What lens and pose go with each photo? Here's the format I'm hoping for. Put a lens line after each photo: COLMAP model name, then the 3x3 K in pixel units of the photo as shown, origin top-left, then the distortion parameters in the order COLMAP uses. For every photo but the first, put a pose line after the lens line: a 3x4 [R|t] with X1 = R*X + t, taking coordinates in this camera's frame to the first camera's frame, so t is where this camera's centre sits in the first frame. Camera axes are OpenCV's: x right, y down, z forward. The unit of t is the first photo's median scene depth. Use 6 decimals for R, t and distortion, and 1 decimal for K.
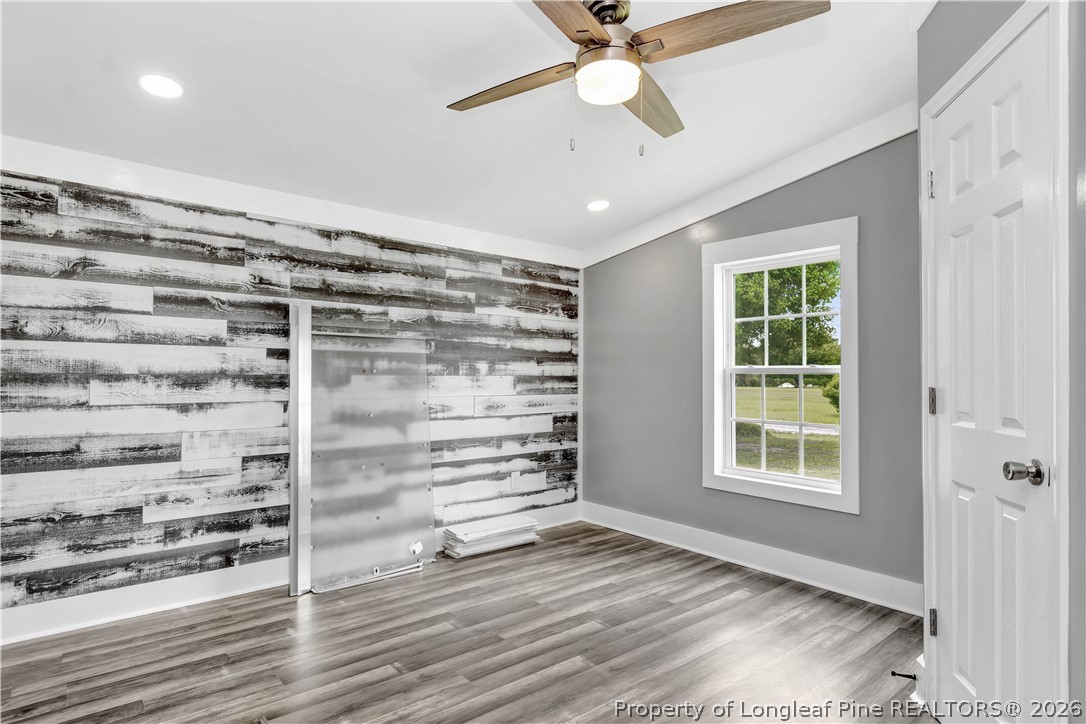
lens RADIAL K [[562.3, 0, 543.0], [0, 562.3, 362.0], [0, 0, 1]] dist [0.002678, -0.000261]
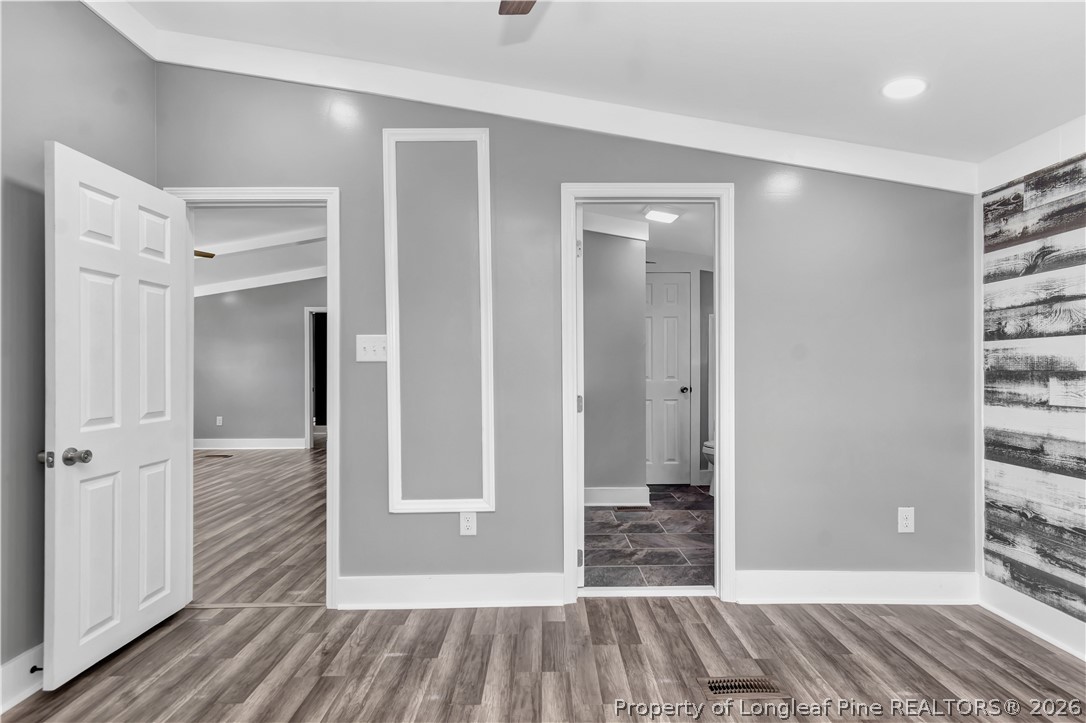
lens RADIAL K [[562.3, 0, 543.0], [0, 562.3, 361.5], [0, 0, 1]] dist [0.002678, -0.000261]
pose [[-0.635859, -0.010035, -0.771740, 0.449587], [0.026295, 0.999053, -0.034657, 0.016036], [0.771357, -0.042330, -0.634993, 0.963553]]
